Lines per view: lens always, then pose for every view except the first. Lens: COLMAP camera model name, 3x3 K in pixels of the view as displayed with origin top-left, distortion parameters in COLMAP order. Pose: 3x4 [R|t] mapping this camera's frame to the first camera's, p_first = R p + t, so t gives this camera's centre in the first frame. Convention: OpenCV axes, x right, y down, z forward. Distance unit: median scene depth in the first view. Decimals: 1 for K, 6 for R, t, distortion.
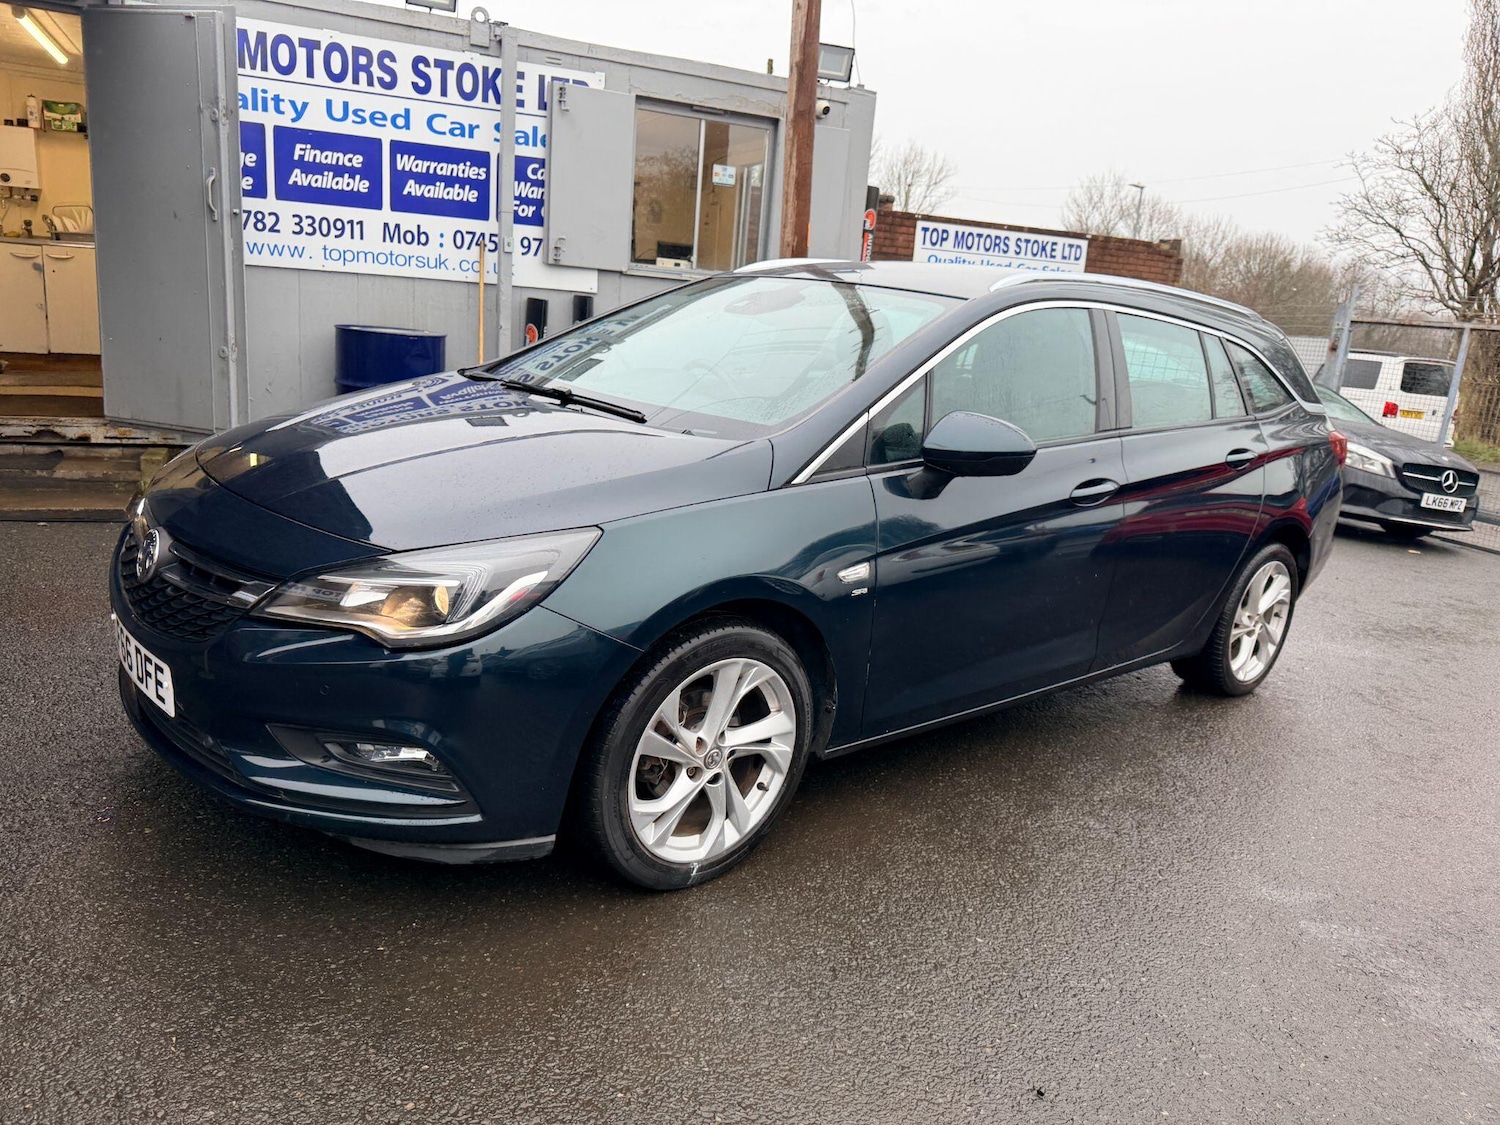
lens RADIAL K [[1053.4, 0, 741.7], [0, 1053.4, 558.6], [0, 0, 1]] dist [0.052910, -0.060108]
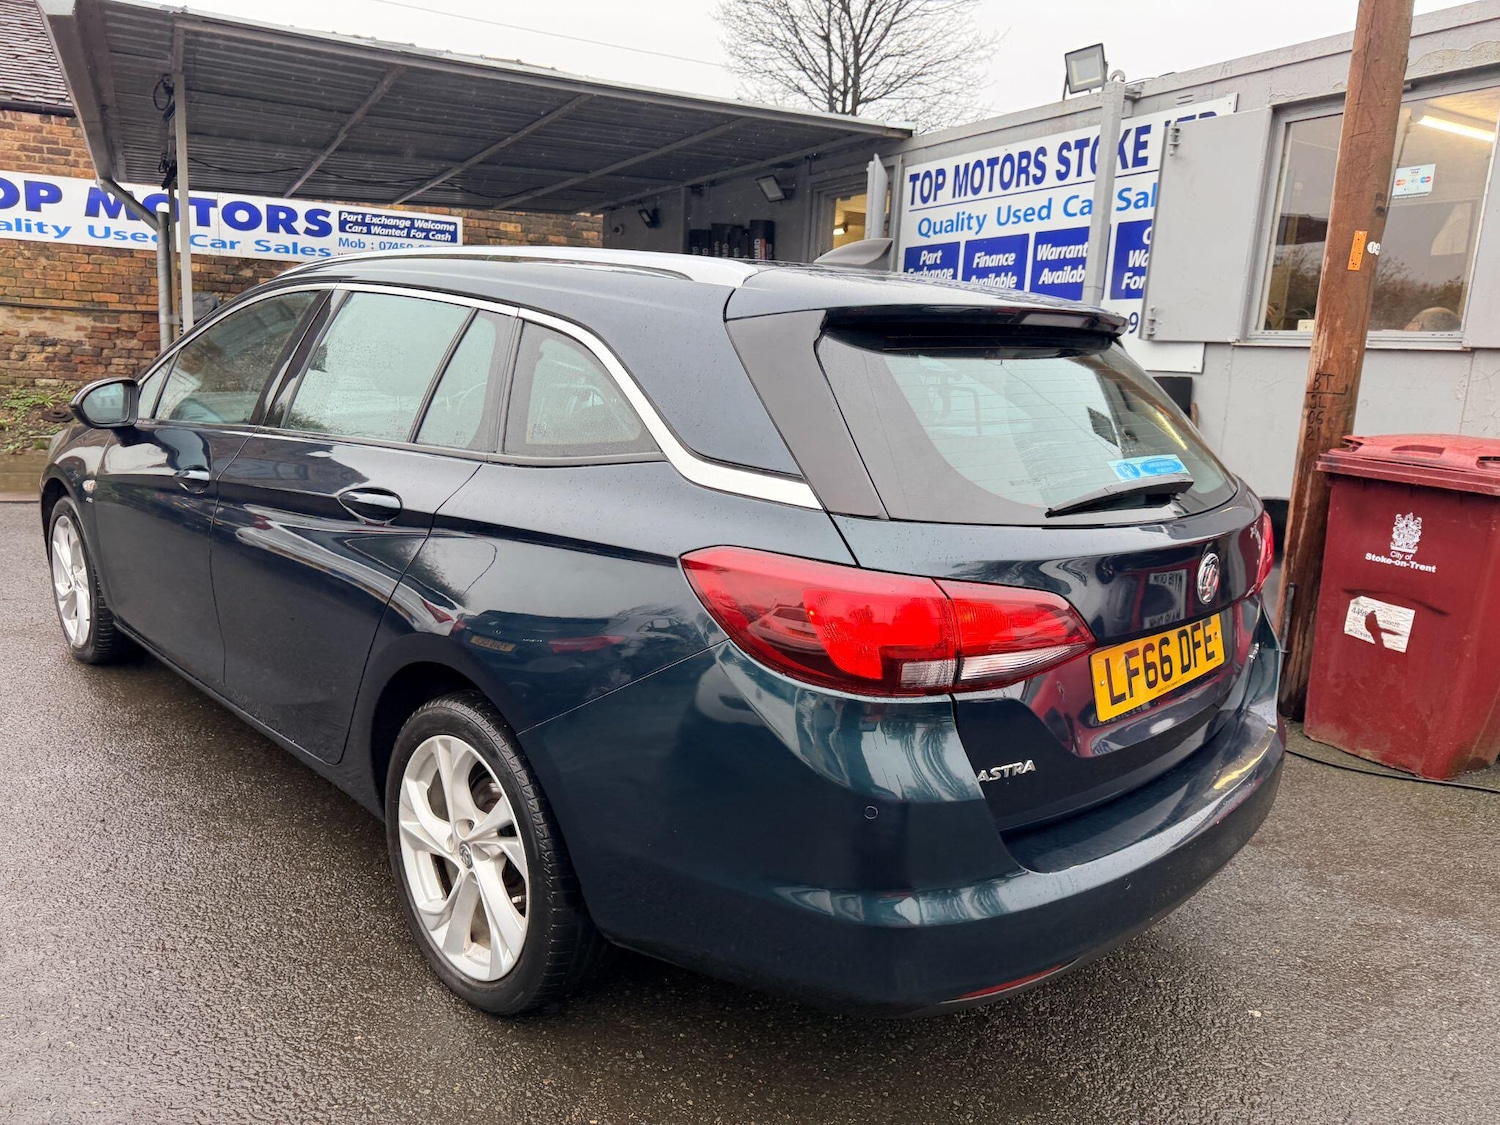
lens RADIAL K [[1071.9, 0, 750.0], [0, 1071.9, 562.5], [0, 0, 1]] dist [0.008226, -0.010404]
pose [[0.107383, 0.130993, -0.985550, 0.679670], [-0.243876, 0.964468, 0.101618, -0.130715], [0.963843, 0.229440, 0.135514, 0.674281]]
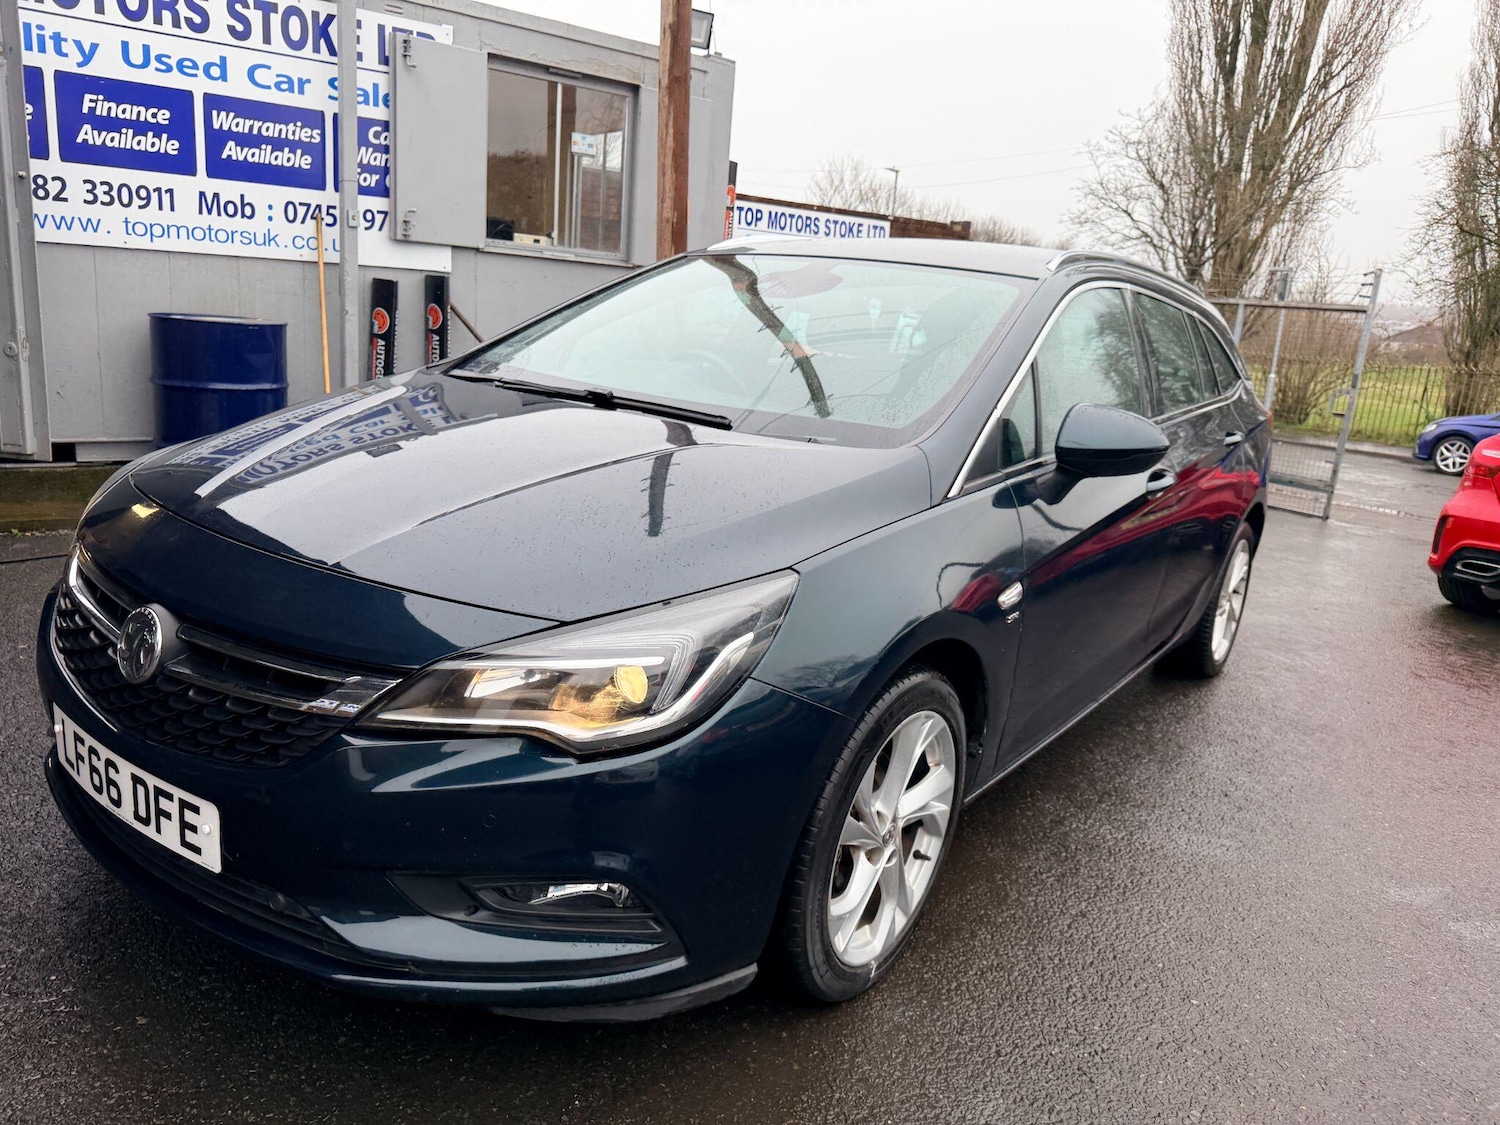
lens RADIAL K [[1058.7, 0, 730.0], [0, 1058.7, 543.9], [0, 0, 1]] dist [0.027158, -0.018609]
pose [[0.974515, -0.059123, 0.216390, -0.128255], [0.058221, 0.998248, 0.010548, -0.021888], [-0.216635, 0.002319, 0.976250, 0.085810]]
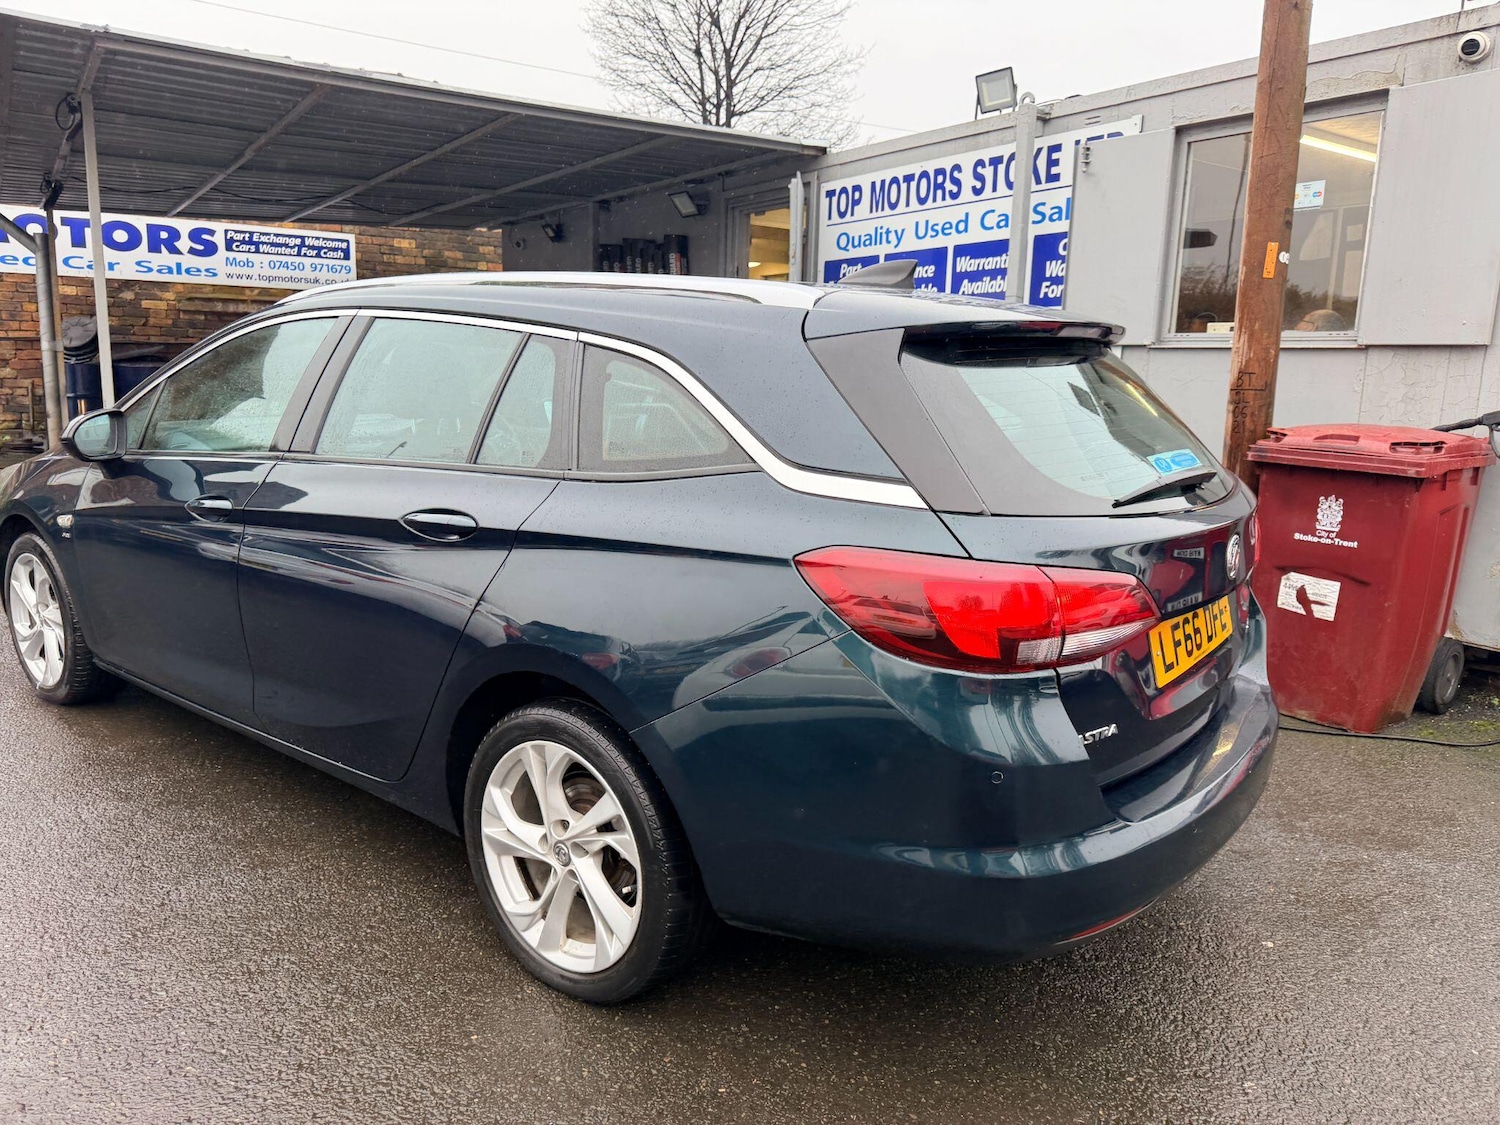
lens RADIAL K [[1071.9, 0, 750.0], [0, 1071.9, 562.5], [0, 0, 1]] dist [0.008226, -0.010404]
pose [[0.221876, 0.115058, -0.968263, 0.694913], [-0.207829, 0.975776, 0.068327, -0.116172], [0.952669, 0.186073, 0.240413, 0.608355]]
